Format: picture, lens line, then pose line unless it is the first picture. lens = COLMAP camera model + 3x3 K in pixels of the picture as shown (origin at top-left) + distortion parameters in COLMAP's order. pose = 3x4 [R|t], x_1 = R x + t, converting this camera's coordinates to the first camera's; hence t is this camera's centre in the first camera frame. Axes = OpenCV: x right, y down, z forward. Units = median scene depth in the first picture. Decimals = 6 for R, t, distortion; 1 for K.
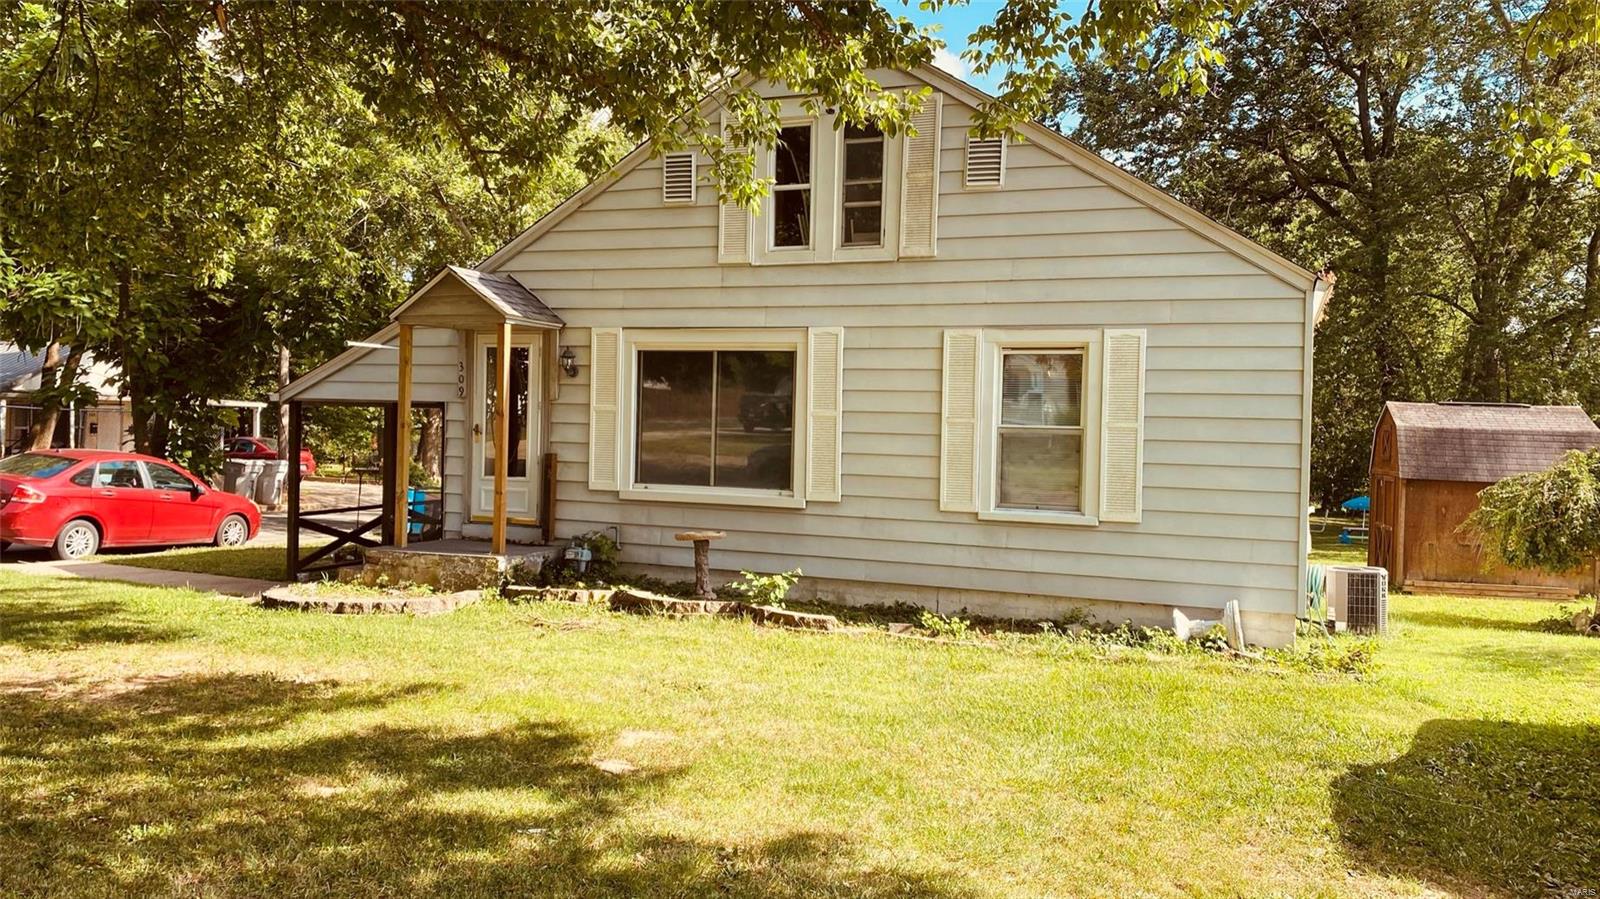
lens RADIAL K [[1248.0, 0, 800.0], [0, 1248.0, 449.5], [0, 0, 1]] dist [0.005229, 0.096324]
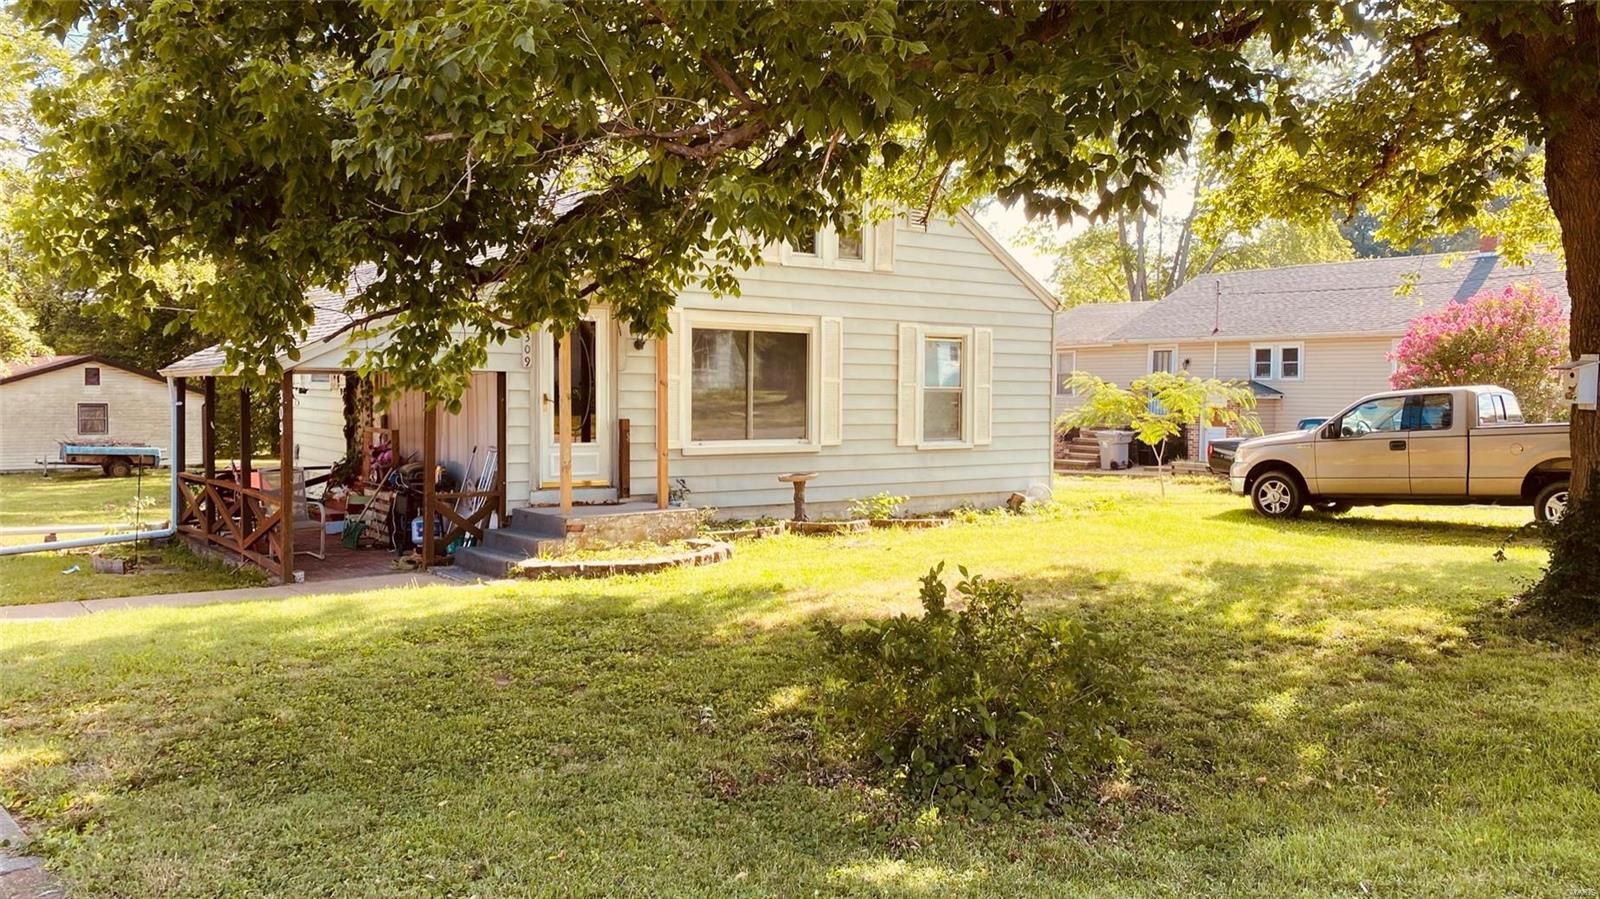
lens RADIAL K [[1248.0, 0, 800.0], [0, 1248.0, 449.5], [0, 0, 1]] dist [0.005229, 0.096324]
pose [[0.526916, -0.059474, 0.847834, -1.024191], [0.021148, 0.998157, 0.056875, -0.028452], [-0.849654, -0.012039, 0.527203, 0.276640]]
